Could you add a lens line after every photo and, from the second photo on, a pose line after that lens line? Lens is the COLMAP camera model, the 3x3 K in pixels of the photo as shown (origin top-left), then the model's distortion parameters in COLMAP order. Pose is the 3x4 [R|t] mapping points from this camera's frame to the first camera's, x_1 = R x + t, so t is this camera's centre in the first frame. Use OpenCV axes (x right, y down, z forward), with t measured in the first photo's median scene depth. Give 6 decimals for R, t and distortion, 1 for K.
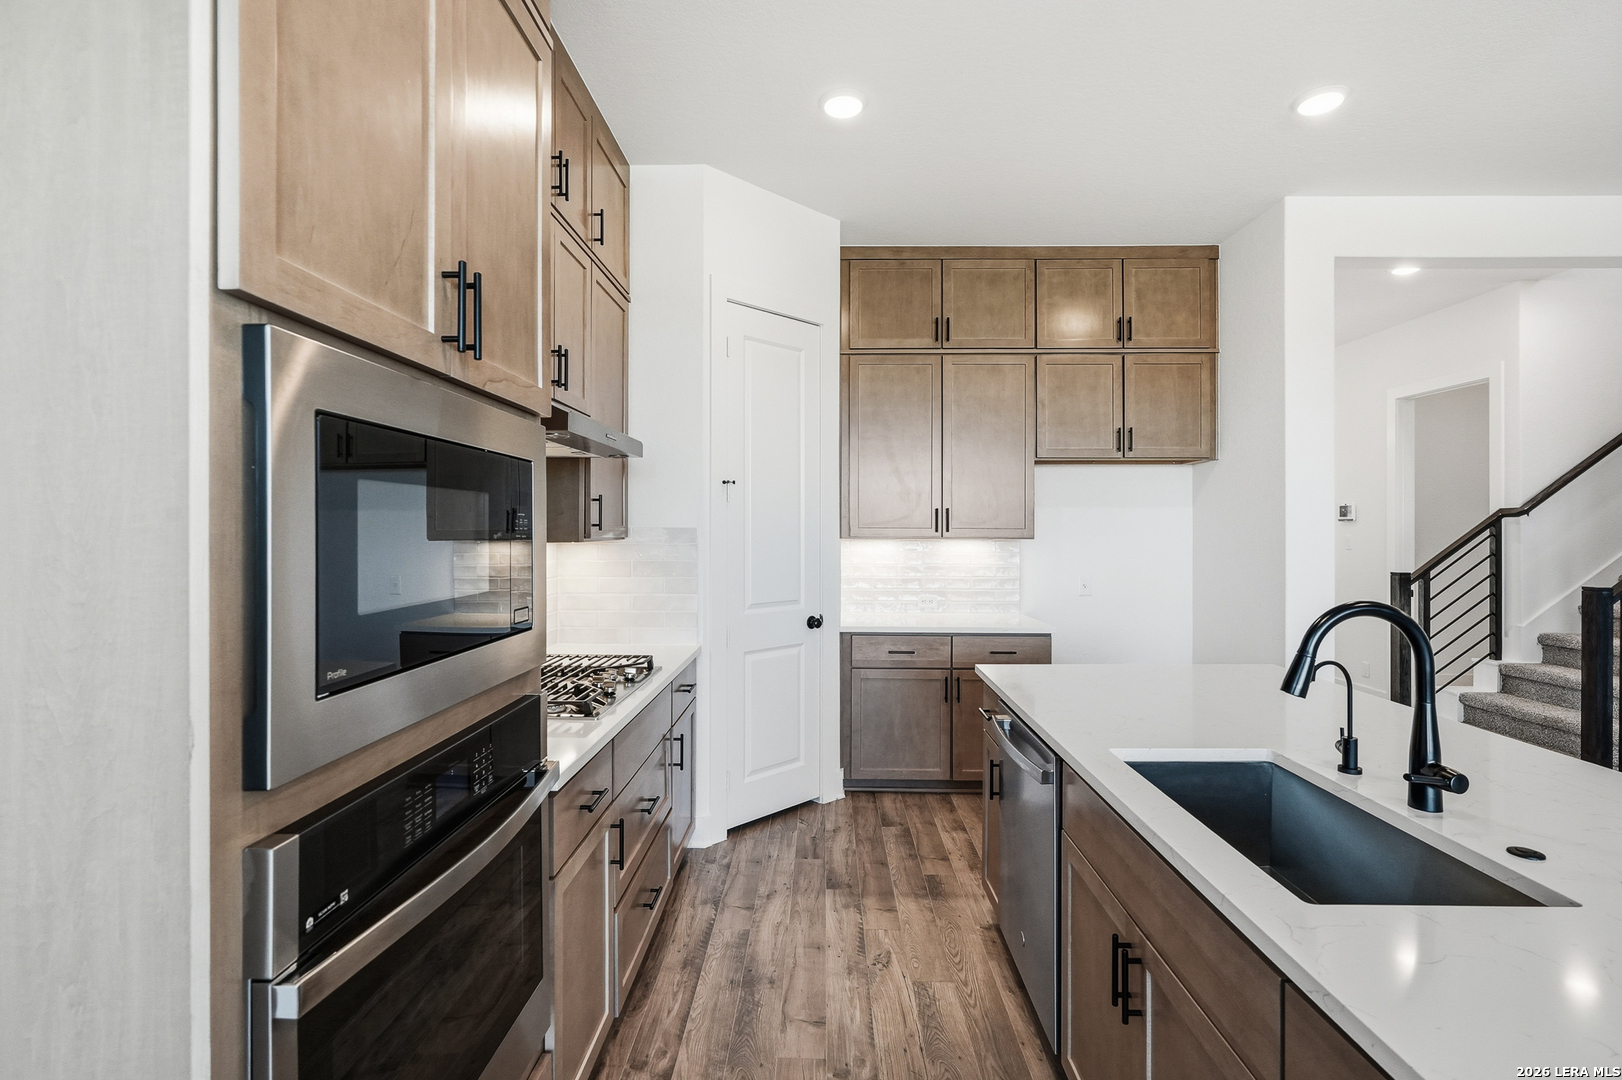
lens RADIAL K [[746.4, 0, 796.8], [0, 746.4, 528.9], [0, 0, 1]] dist [-0.016051, 0.006248]
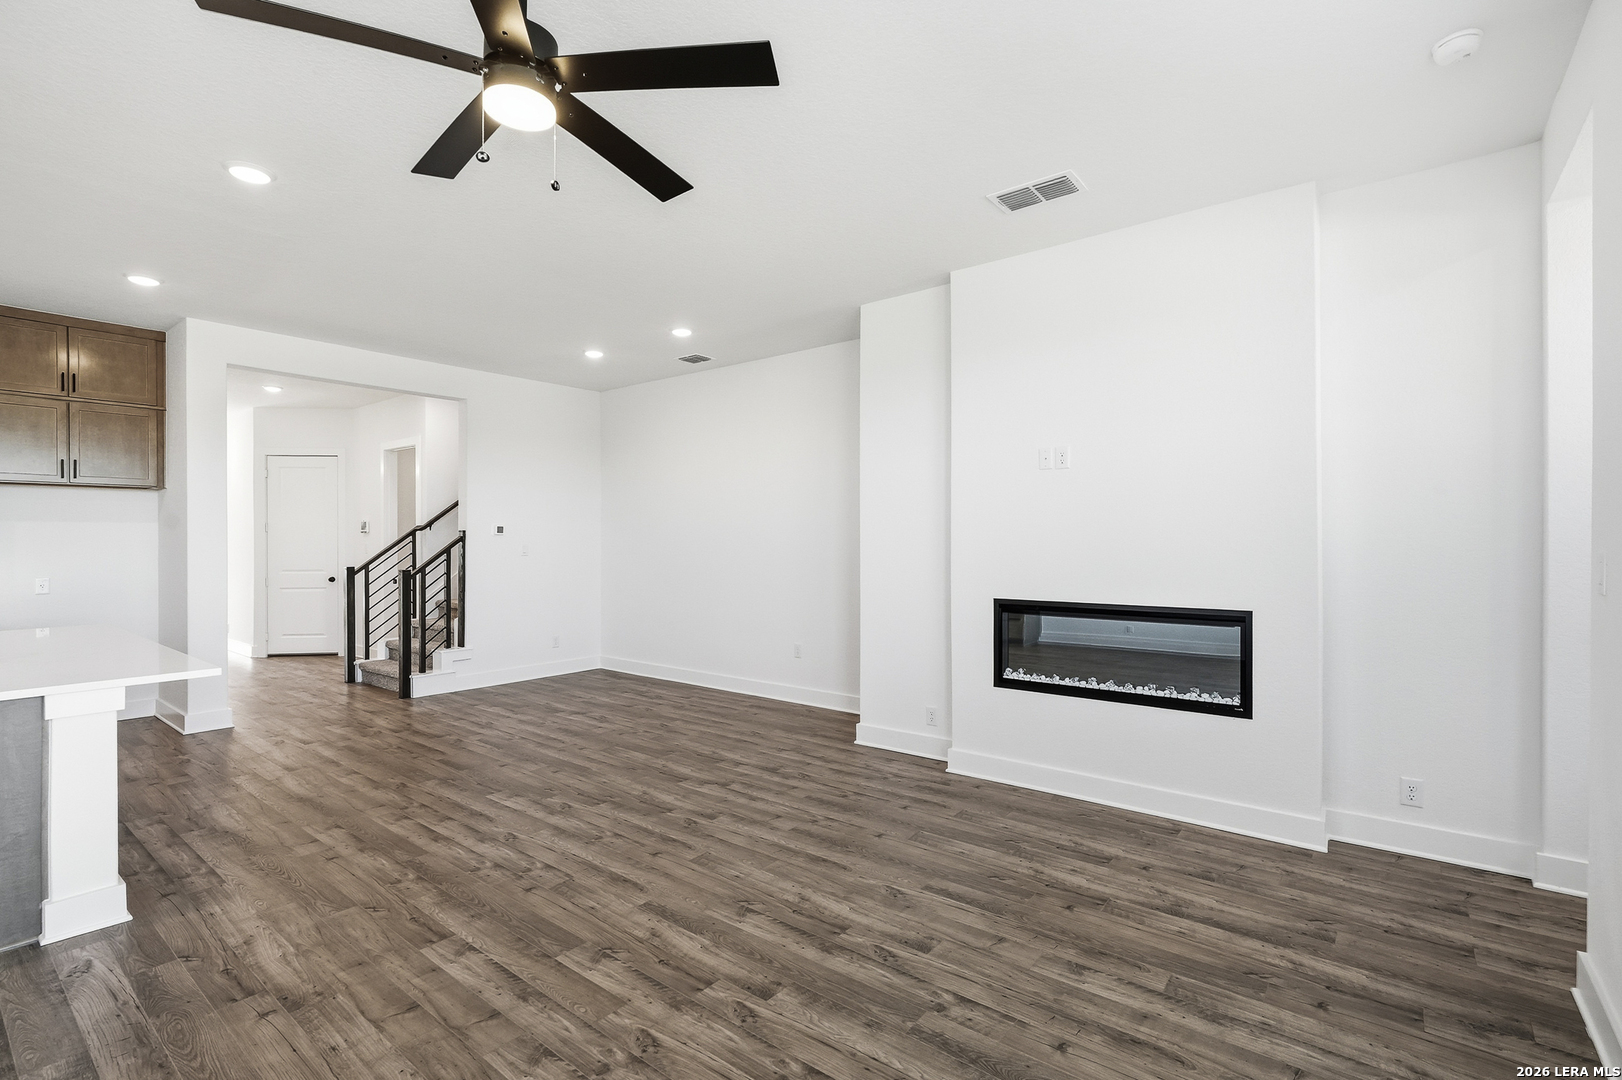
lens RADIAL K [[746.4, 0, 802.3], [0, 746.4, 541.9], [0, 0, 1]] dist [-0.016051, 0.006248]
pose [[0.601345, -0.002564, 0.798985, 0.209477], [-0.001425, 0.999990, 0.004282, -0.002014], [-0.798988, -0.003714, 0.601336, -0.879977]]
